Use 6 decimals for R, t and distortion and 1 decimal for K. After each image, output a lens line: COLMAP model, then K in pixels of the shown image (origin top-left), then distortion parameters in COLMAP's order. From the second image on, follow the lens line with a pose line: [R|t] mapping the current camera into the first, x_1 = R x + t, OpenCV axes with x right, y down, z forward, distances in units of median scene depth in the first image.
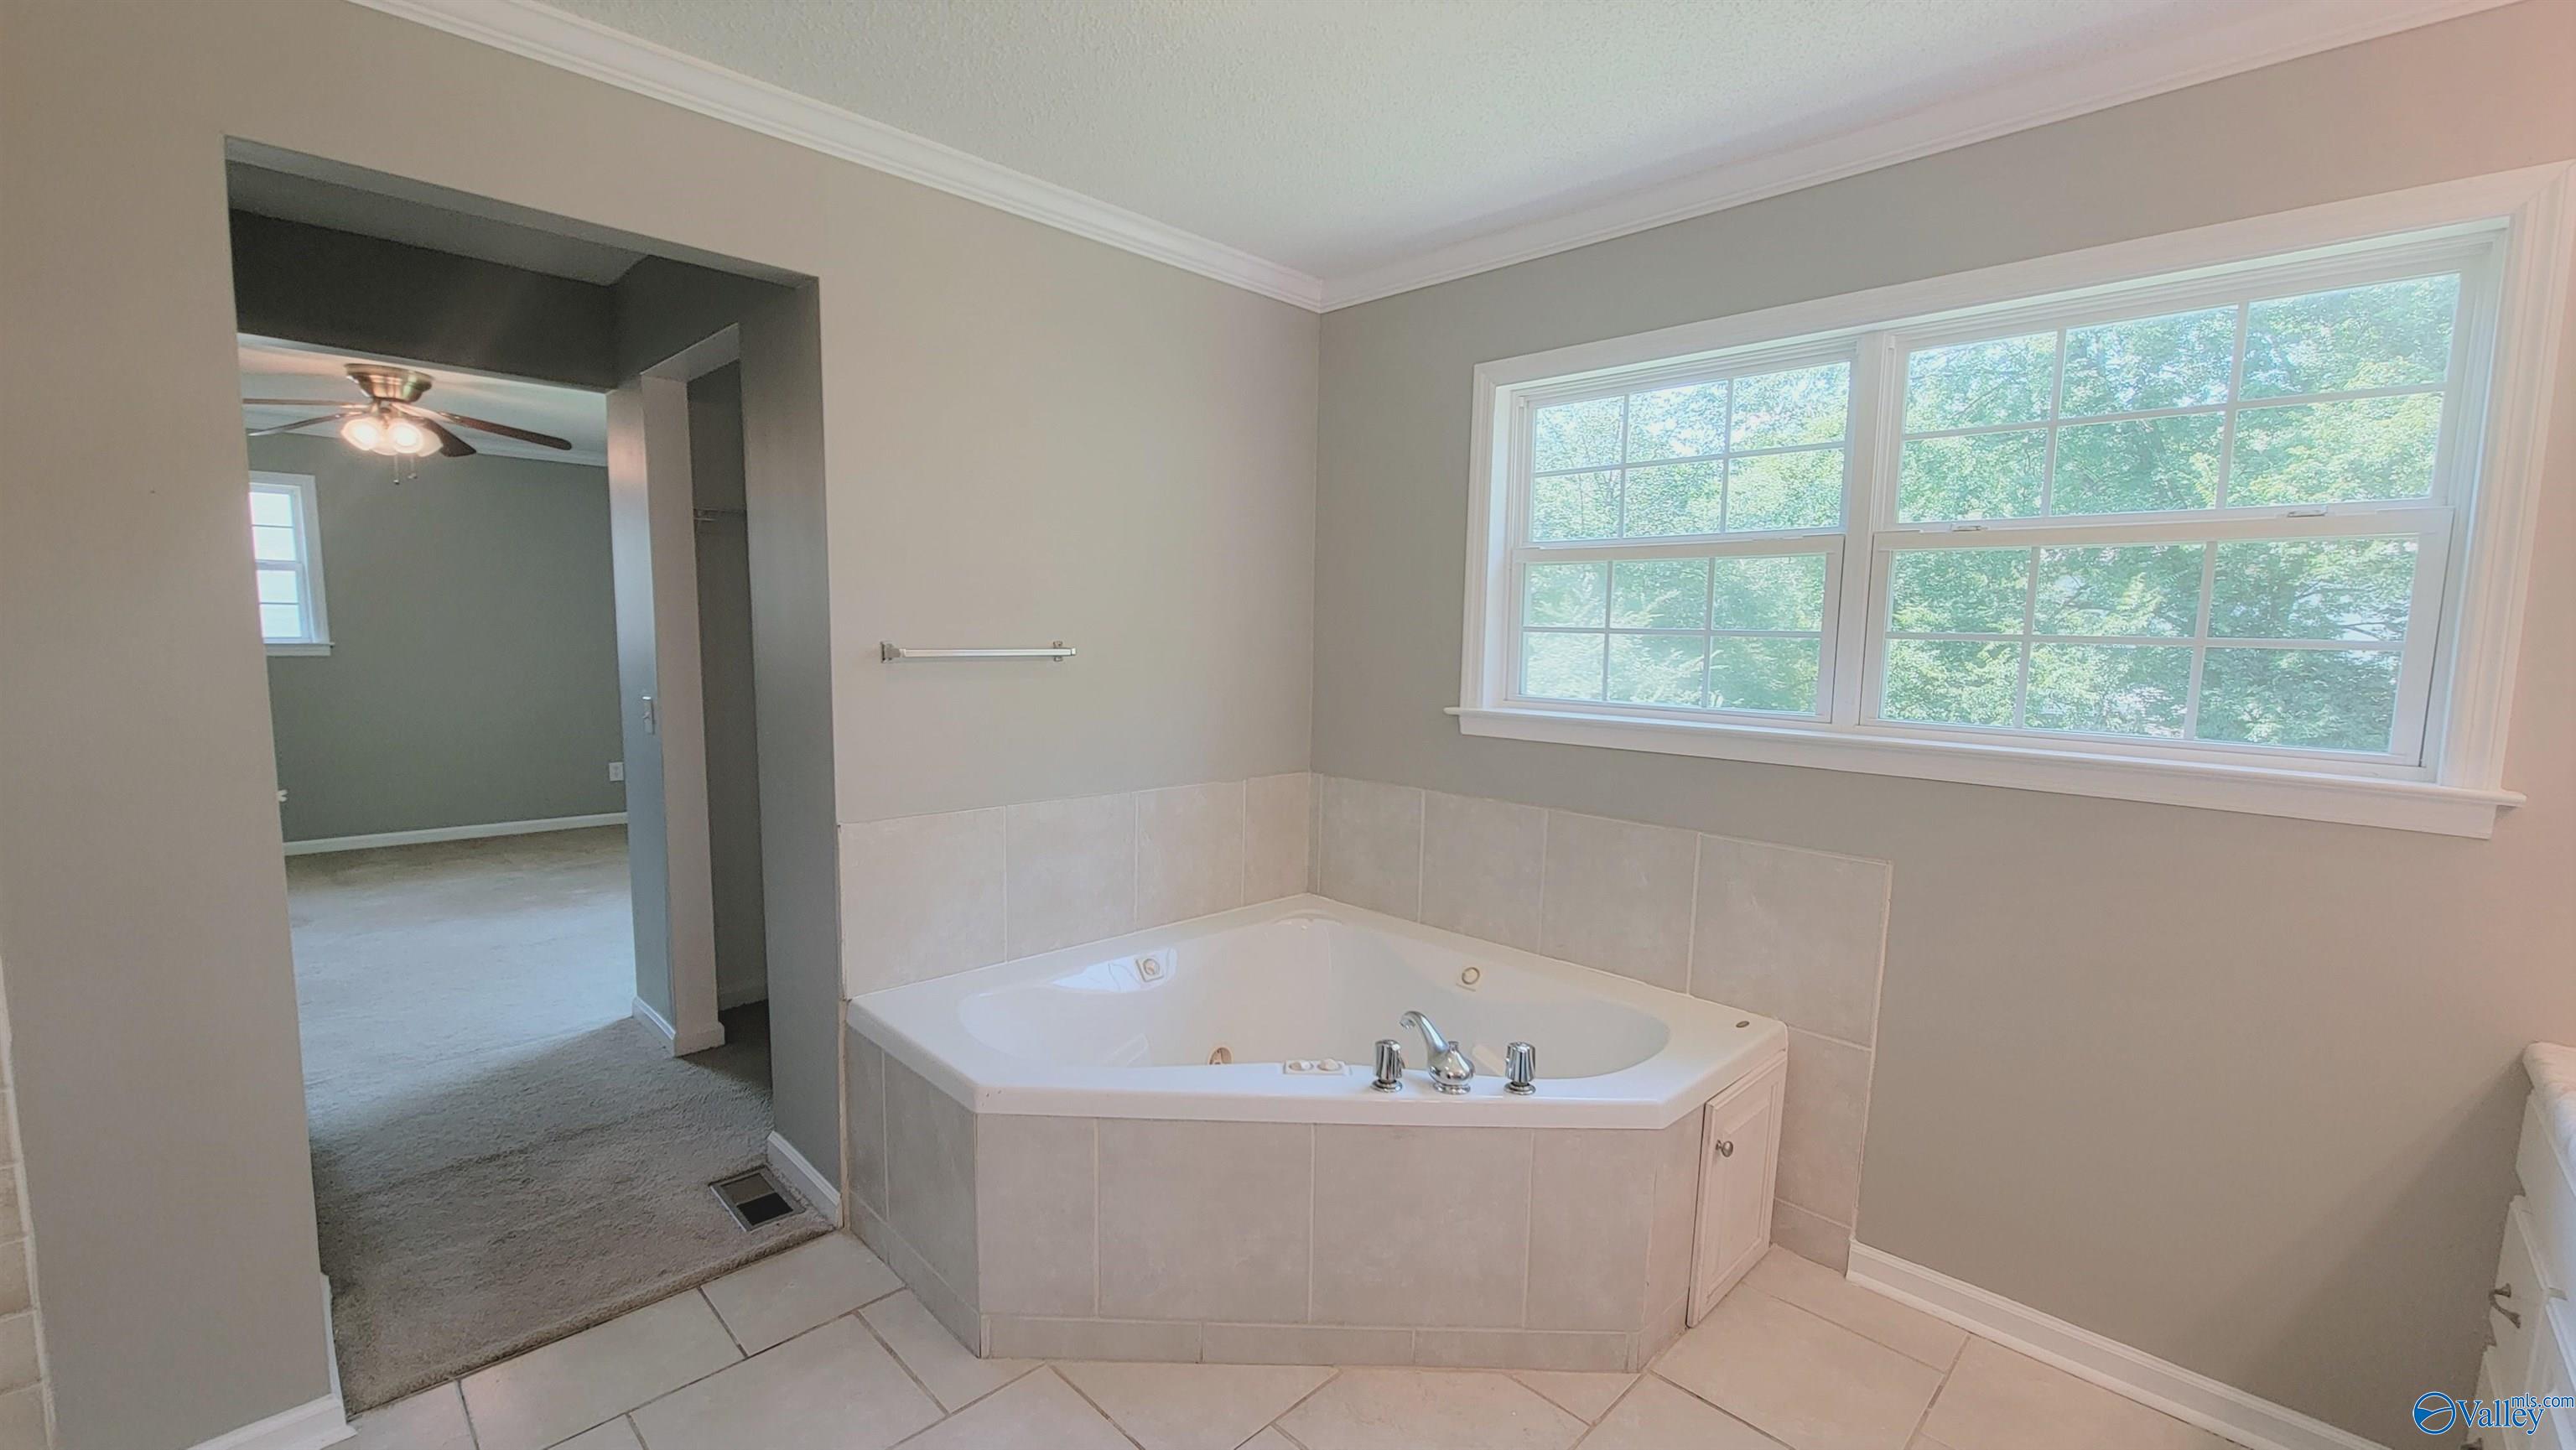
lens RADIAL K [[1030.8, 0, 1295.5], [0, 1030.8, 749.8], [0, 0, 1]] dist [-0.010303, 0.000561]
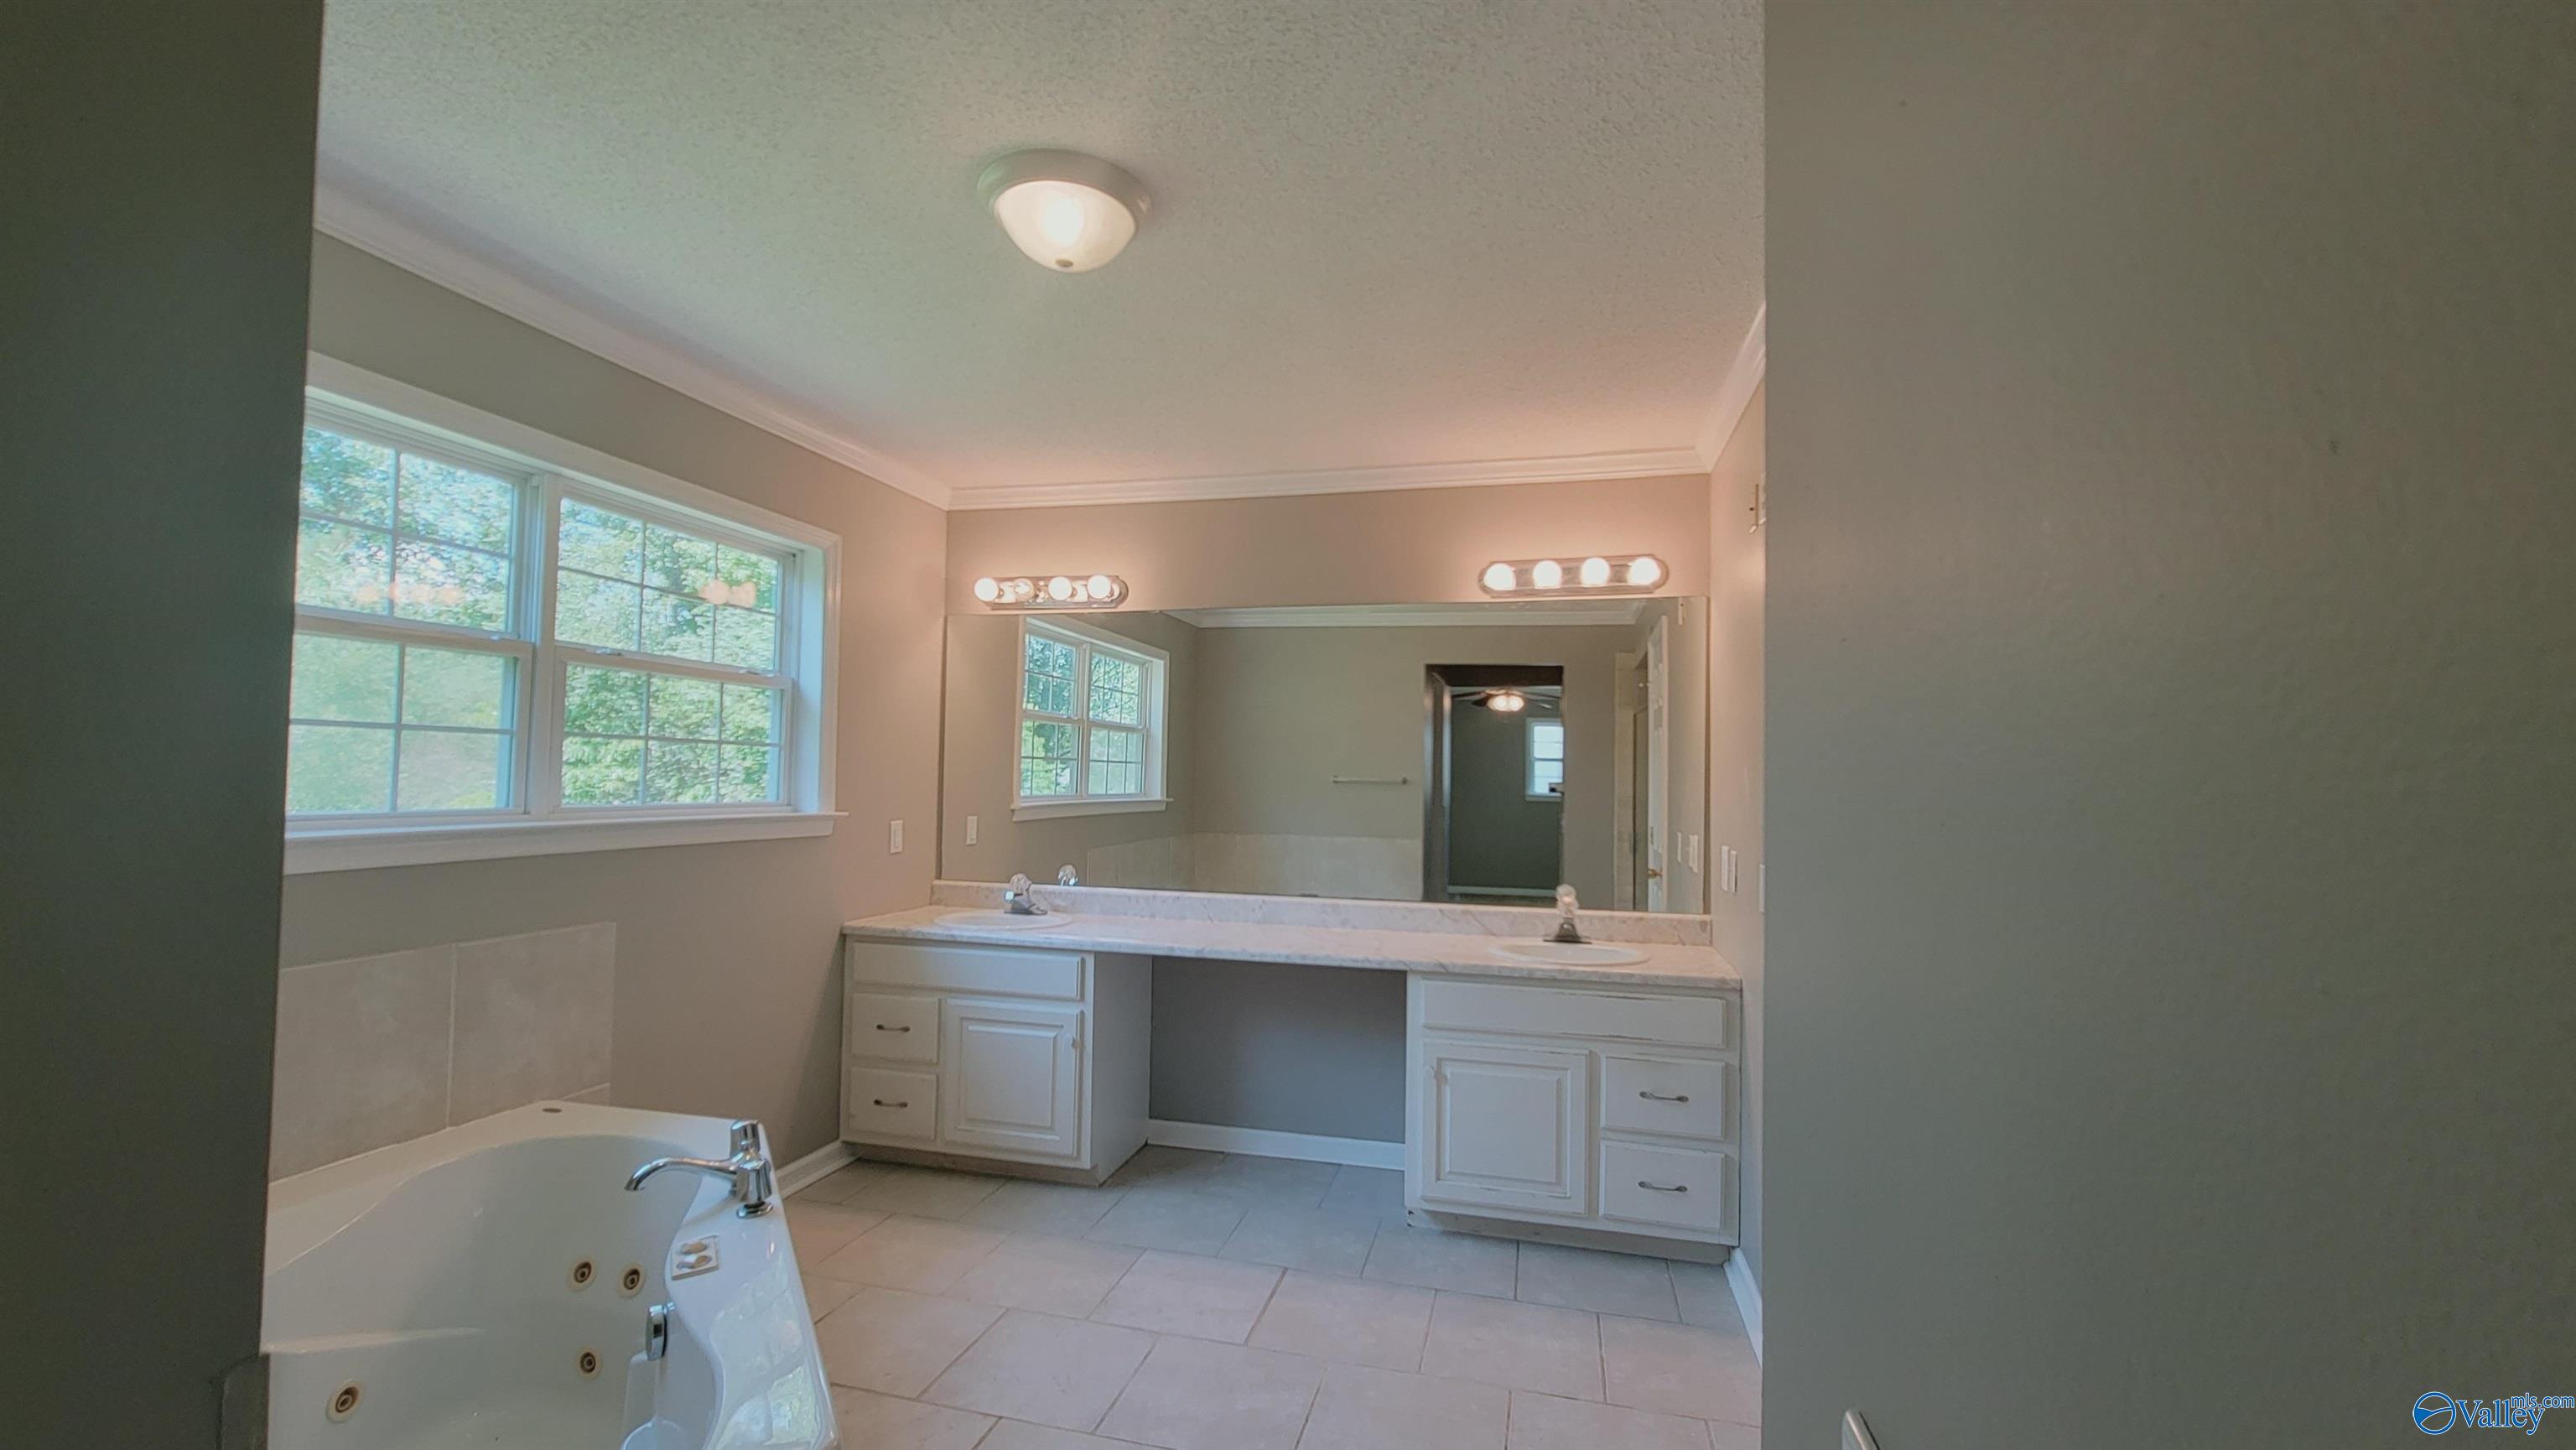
lens RADIAL K [[1030.8, 0, 1295.5], [0, 1030.8, 749.8], [0, 0, 1]] dist [-0.010303, 0.000561]
pose [[-0.512577, -0.019021, 0.858431, -1.027528], [0.055902, 0.996894, 0.055469, -0.133117], [-0.856820, 0.076420, -0.509922, 1.046473]]
